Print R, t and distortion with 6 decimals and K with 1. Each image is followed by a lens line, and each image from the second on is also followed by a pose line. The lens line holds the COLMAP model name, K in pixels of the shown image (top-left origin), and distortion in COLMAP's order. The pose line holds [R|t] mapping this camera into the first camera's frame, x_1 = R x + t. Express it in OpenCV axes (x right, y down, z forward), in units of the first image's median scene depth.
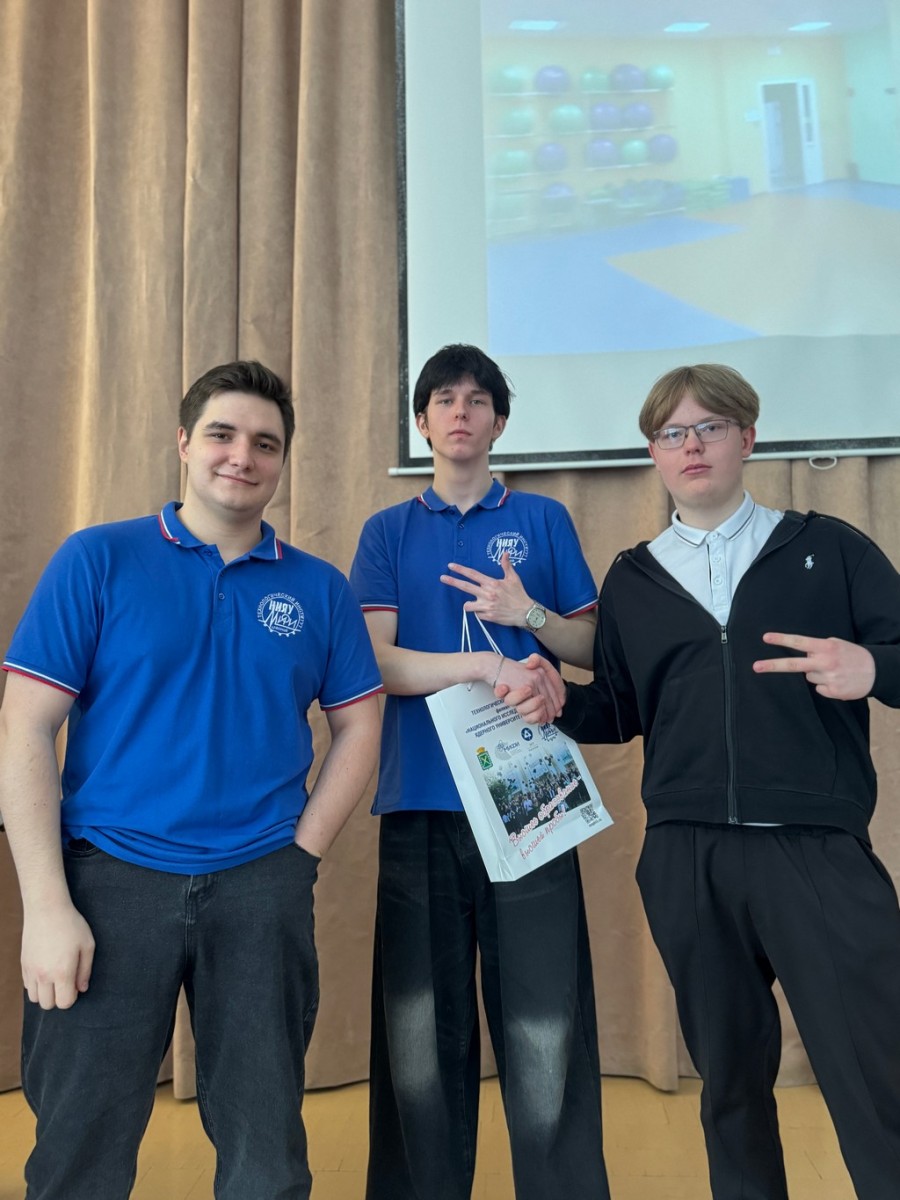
lens RADIAL K [[917.8, 0, 450.6], [0, 917.8, 609.1], [0, 0, 1]] dist [0.052779, -0.063779]
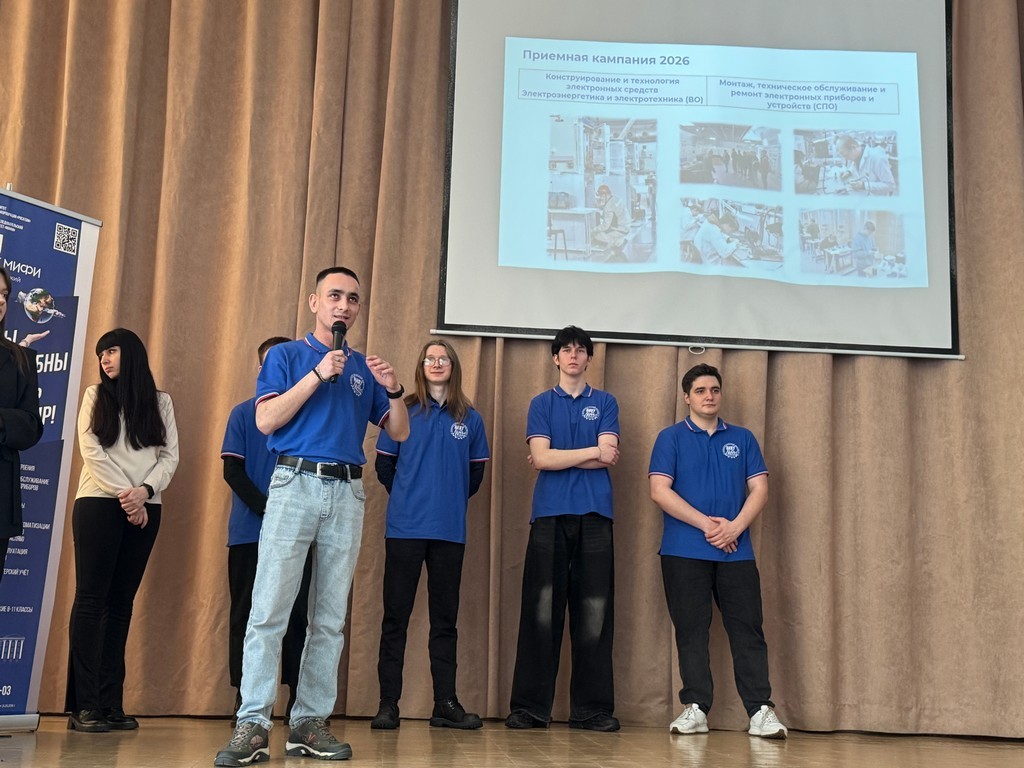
lens RADIAL K [[1335.4, 0, 492.8], [0, 1335.4, 400.1], [0, 0, 1]] dist [0.160300, 0.000000]
pose [[0.986169, 0.078257, 0.146104, -0.280232], [-0.065357, 0.993694, -0.091105, 0.161728], [-0.152312, 0.080296, 0.985065, -1.213237]]
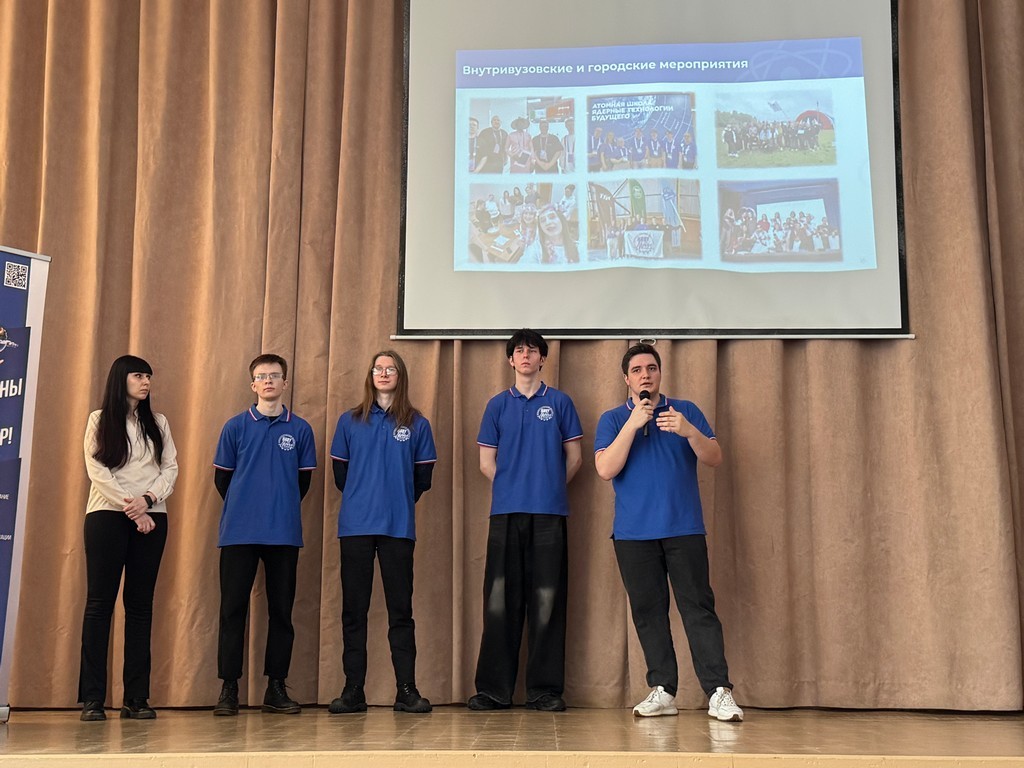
lens RADIAL K [[1414.5, 0, 514.2], [0, 1414.5, 391.3], [0, 0, 1]] dist [0.188849, 0.000000]
pose [[0.998949, 0.031232, 0.033539, 0.069458], [-0.028373, 0.996180, -0.082589, 0.144424], [-0.035990, 0.081550, 0.996019, -1.481840]]
